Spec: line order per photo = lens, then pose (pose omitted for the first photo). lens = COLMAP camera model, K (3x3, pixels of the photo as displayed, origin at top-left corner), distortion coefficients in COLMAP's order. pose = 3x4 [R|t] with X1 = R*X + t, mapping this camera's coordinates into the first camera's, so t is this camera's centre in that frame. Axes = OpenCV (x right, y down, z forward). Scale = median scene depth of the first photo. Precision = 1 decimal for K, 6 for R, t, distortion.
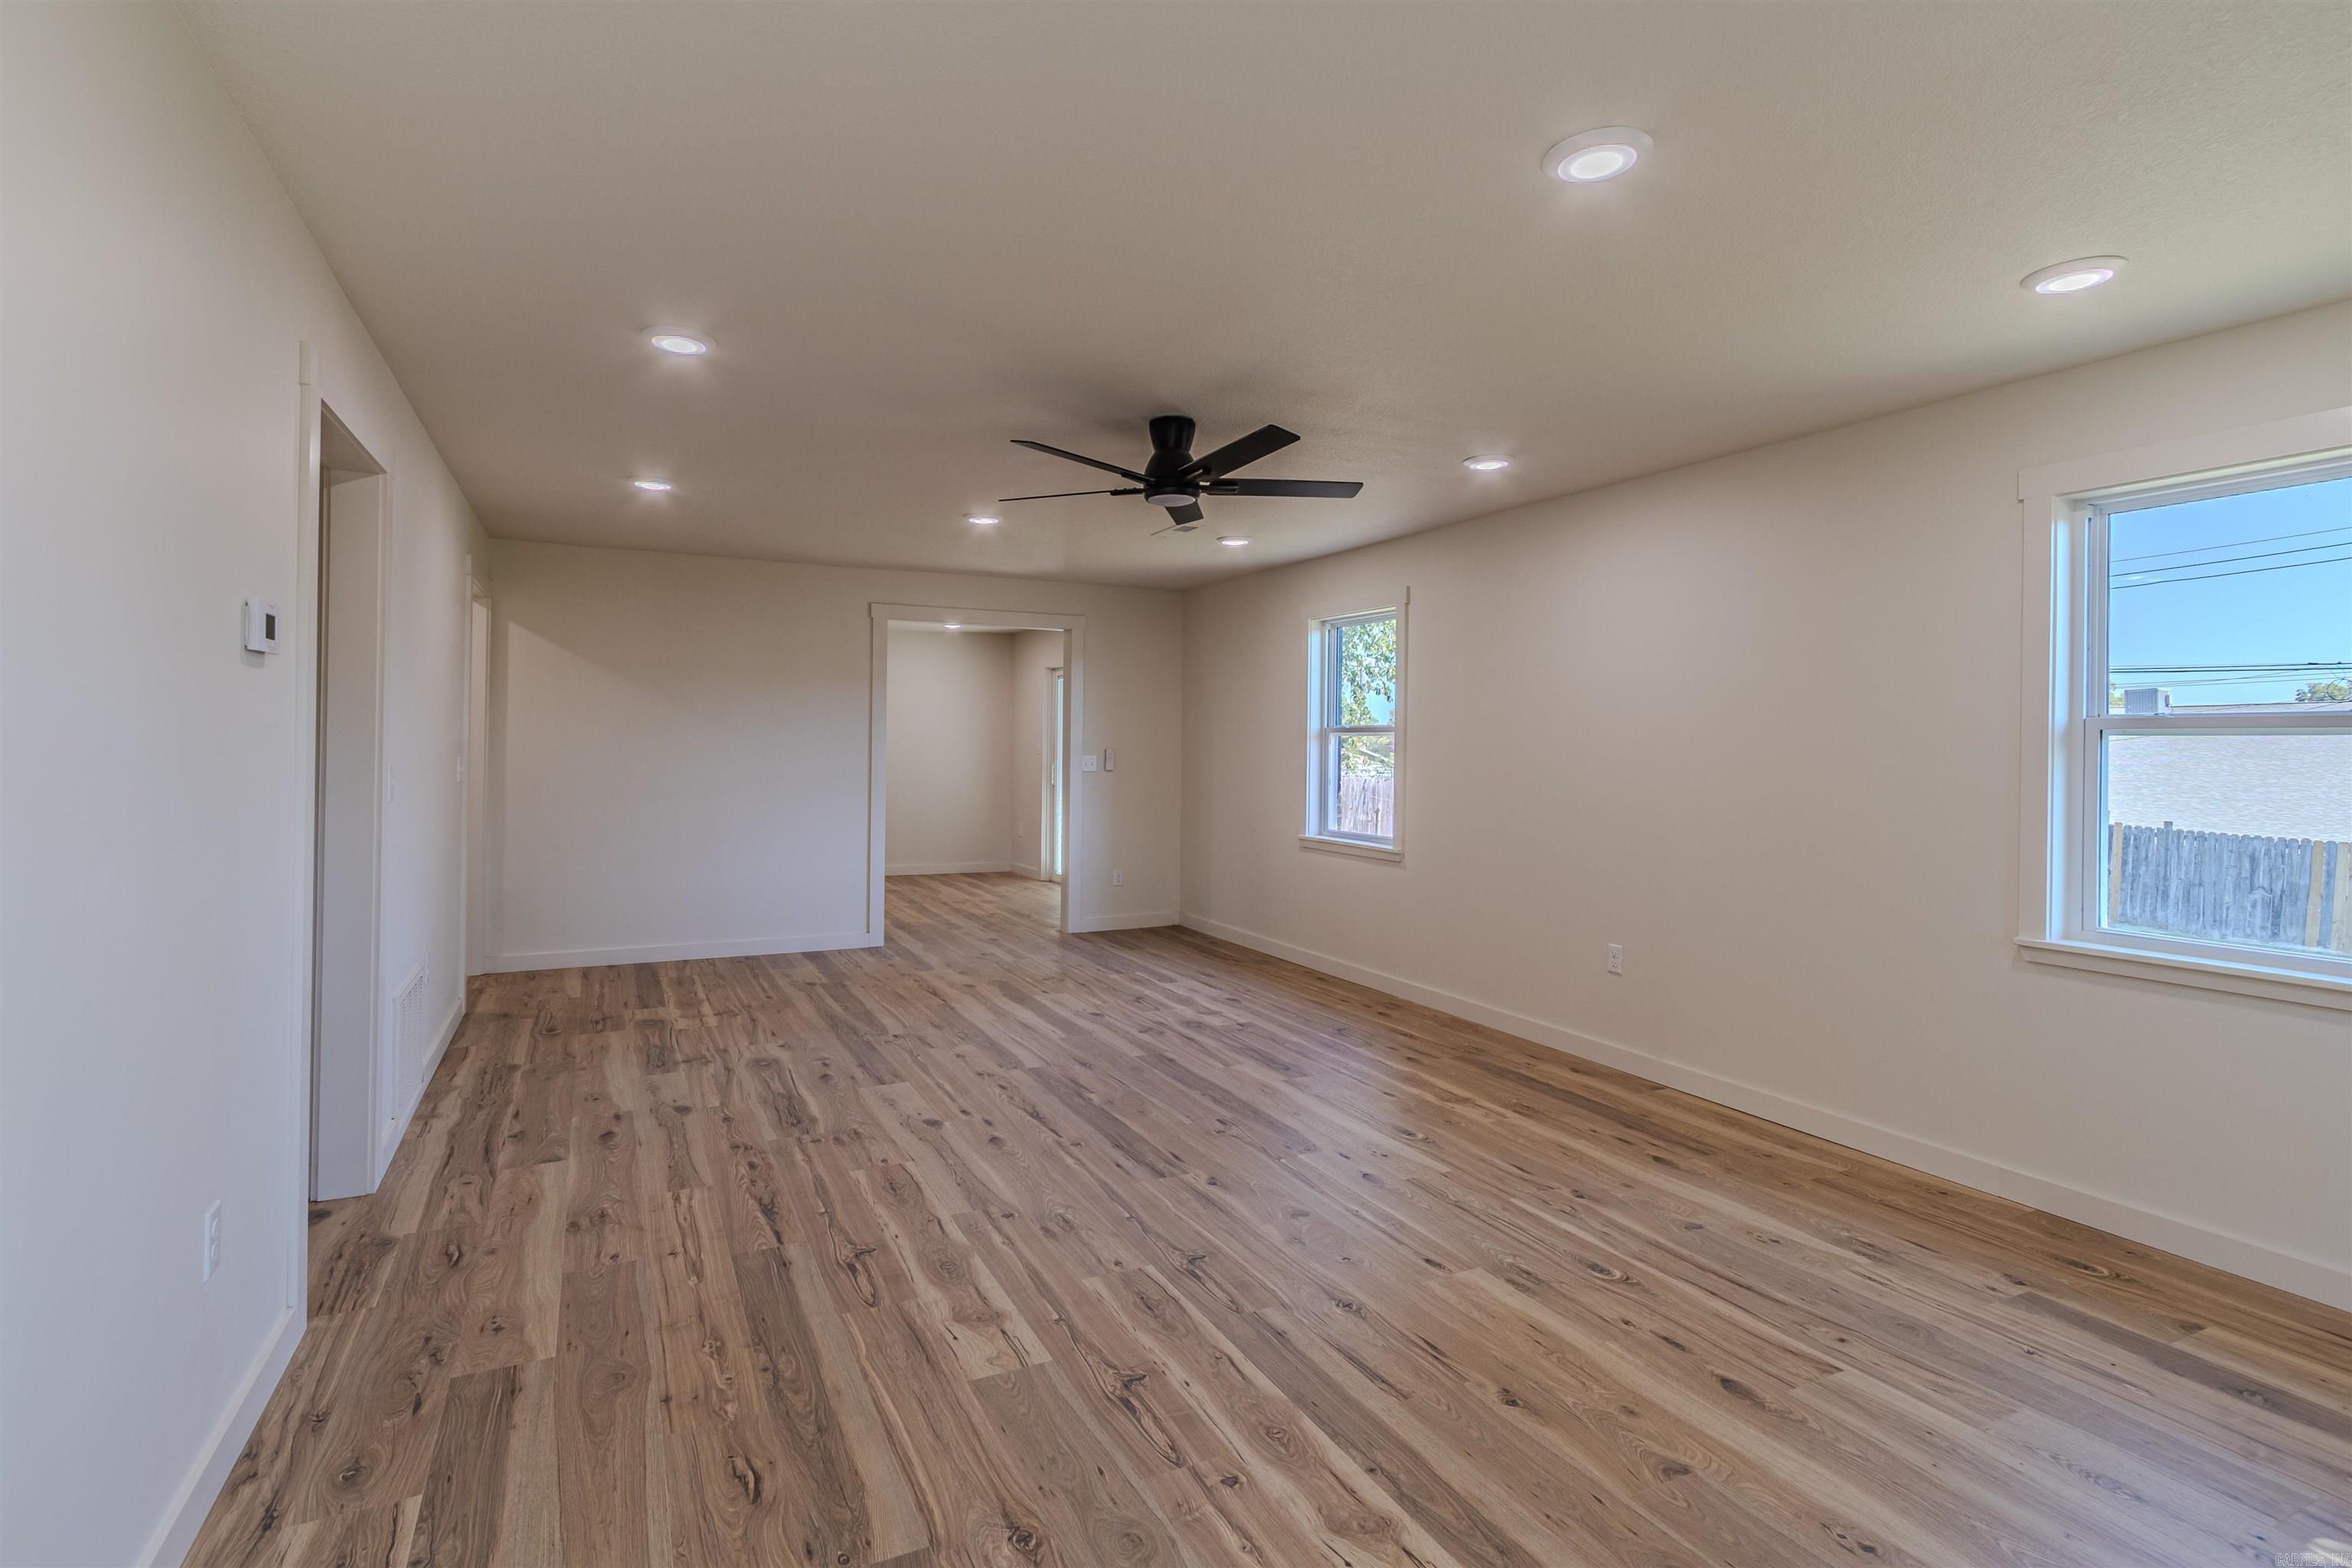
lens RADIAL K [[1108.4, 0, 1109.8], [0, 1108.4, 744.1], [0, 0, 1]] dist [0.010561, -0.004444]
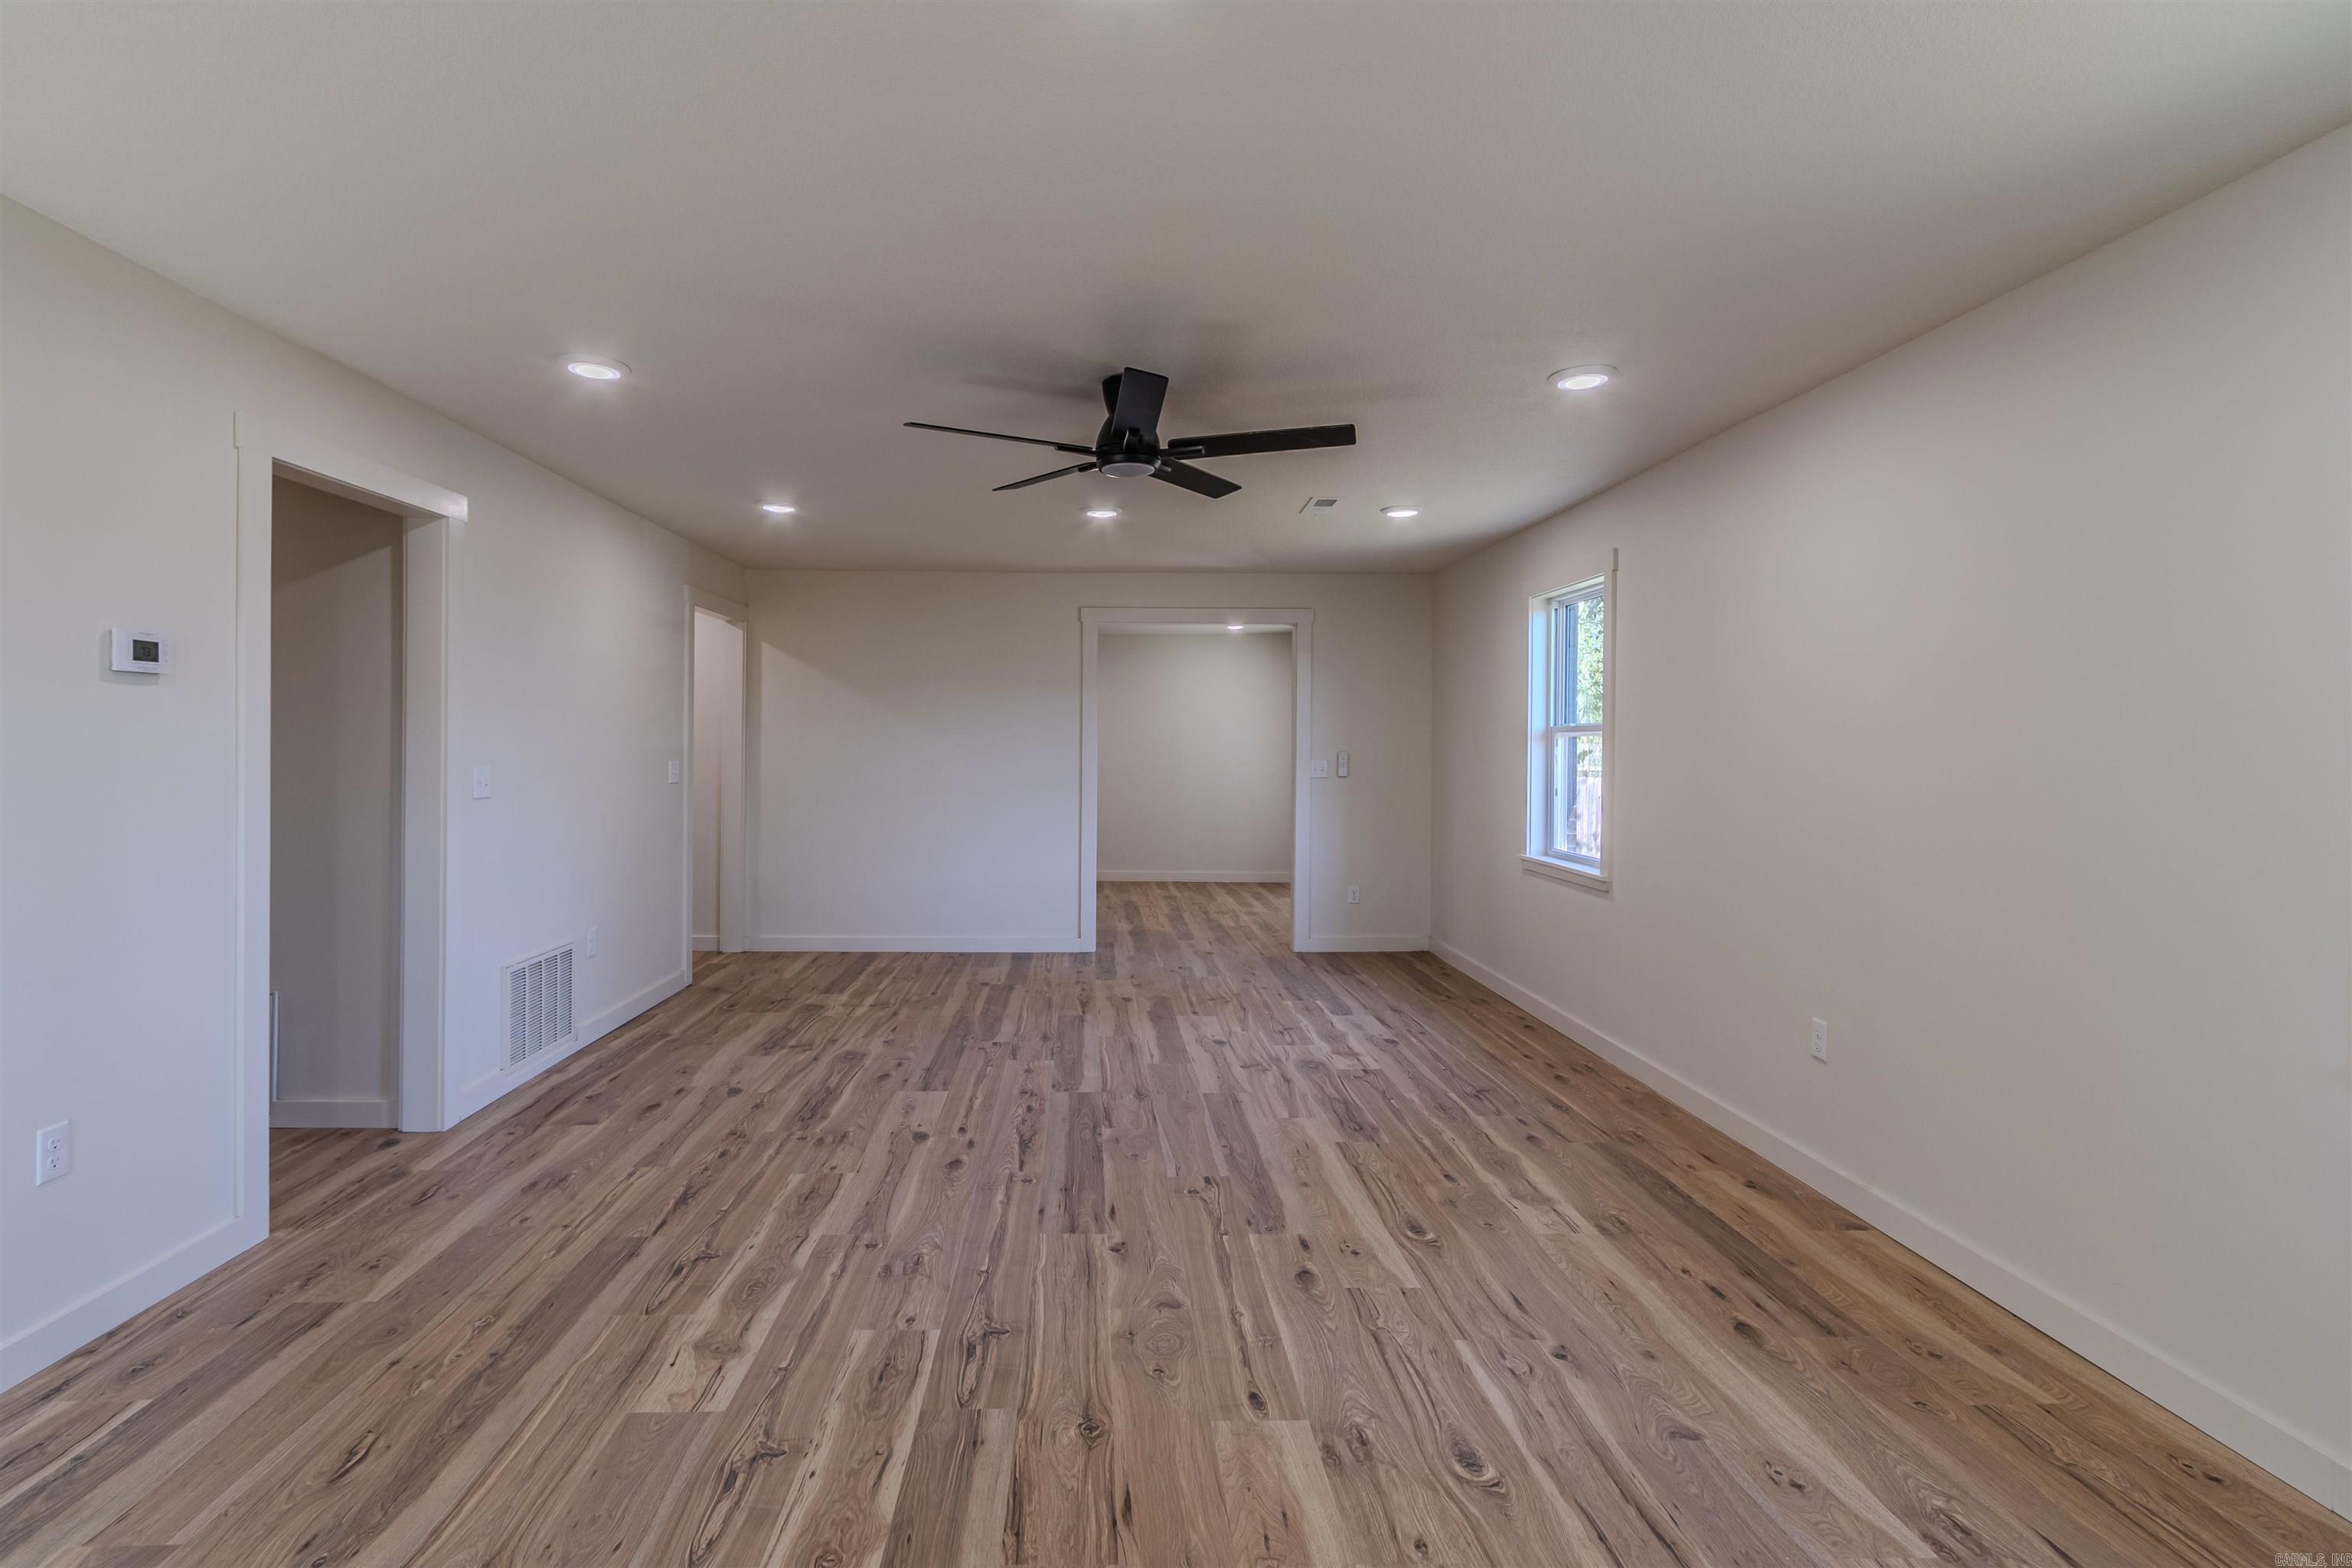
lens RADIAL K [[1108.4, 0, 1101.8], [0, 1108.4, 757.6], [0, 0, 1]] dist [0.010561, -0.004444]
pose [[0.915978, -0.000636, -0.401227, 0.400640], [0.003213, 0.999978, 0.005750, 0.004373], [0.401215, -0.006556, 0.915960, 0.186044]]
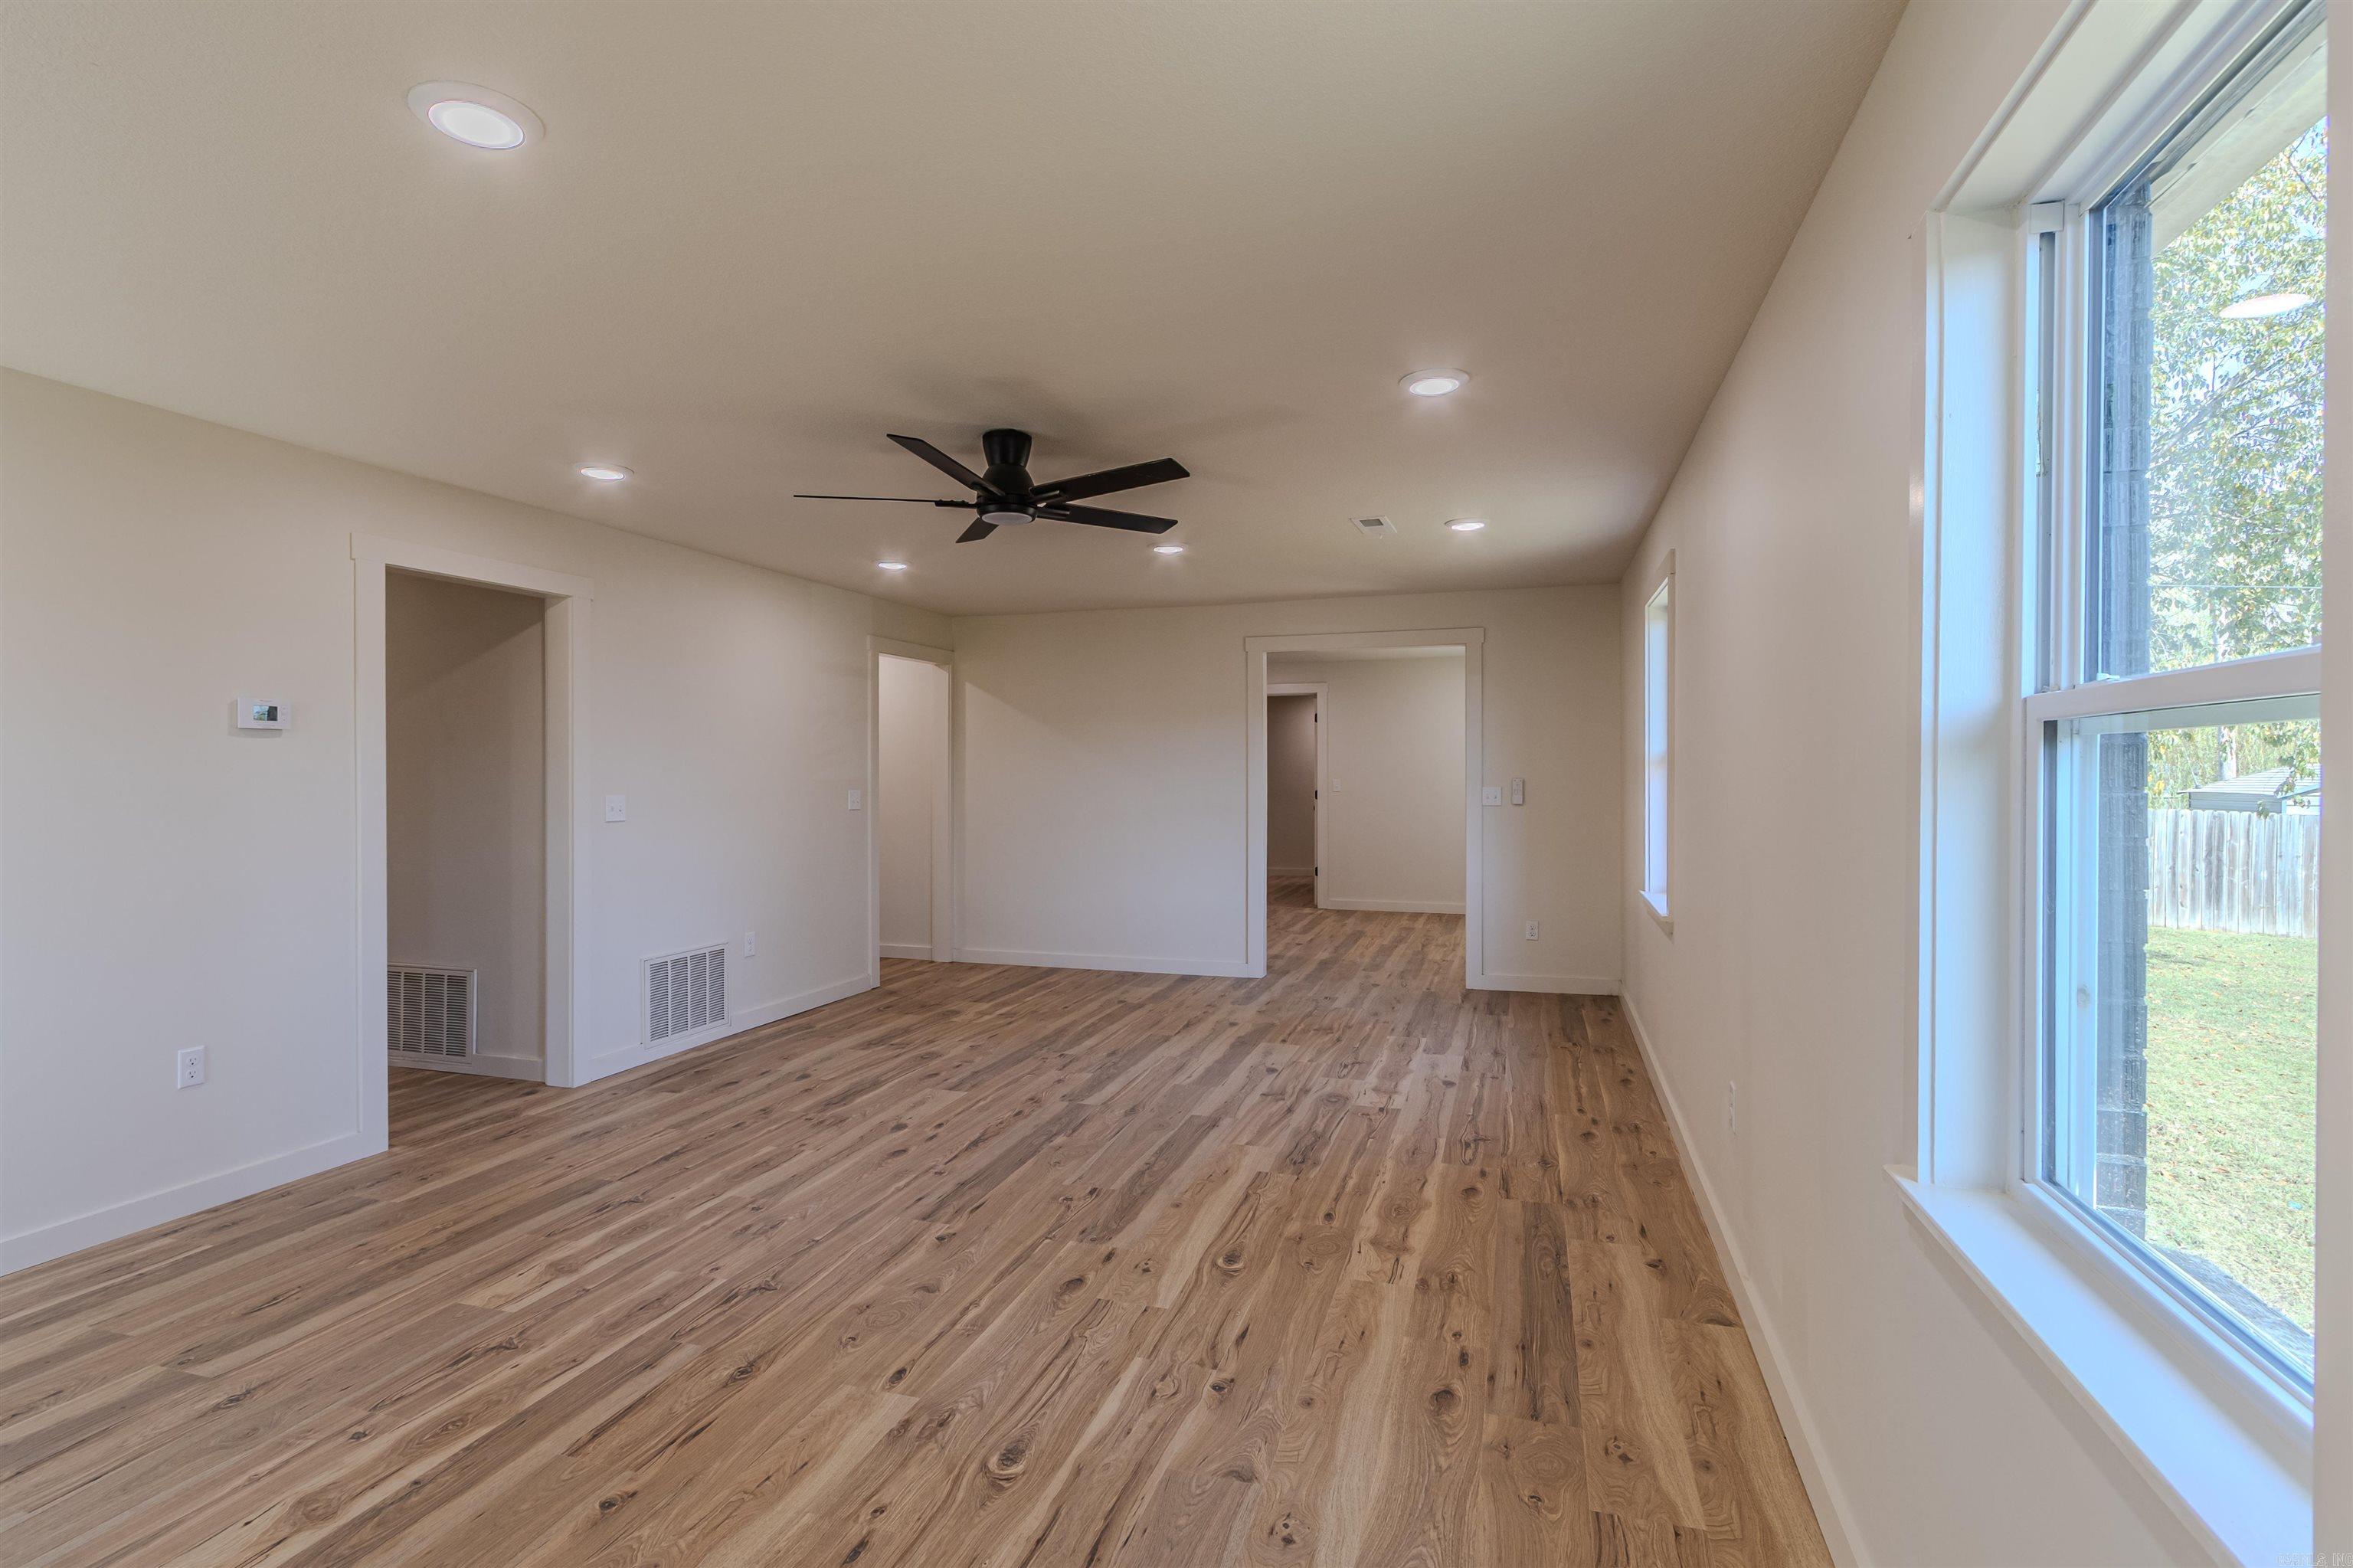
lens RADIAL K [[1108.9, 0, 1162.6], [0, 1108.9, 783.4], [0, 0, 1]] dist [0.010561, -0.004444]
pose [[0.740345, -0.005820, -0.672202, 0.809316], [0.009585, 0.999952, 0.001899, 0.006447], [0.672159, -0.007849, 0.740366, 0.396466]]
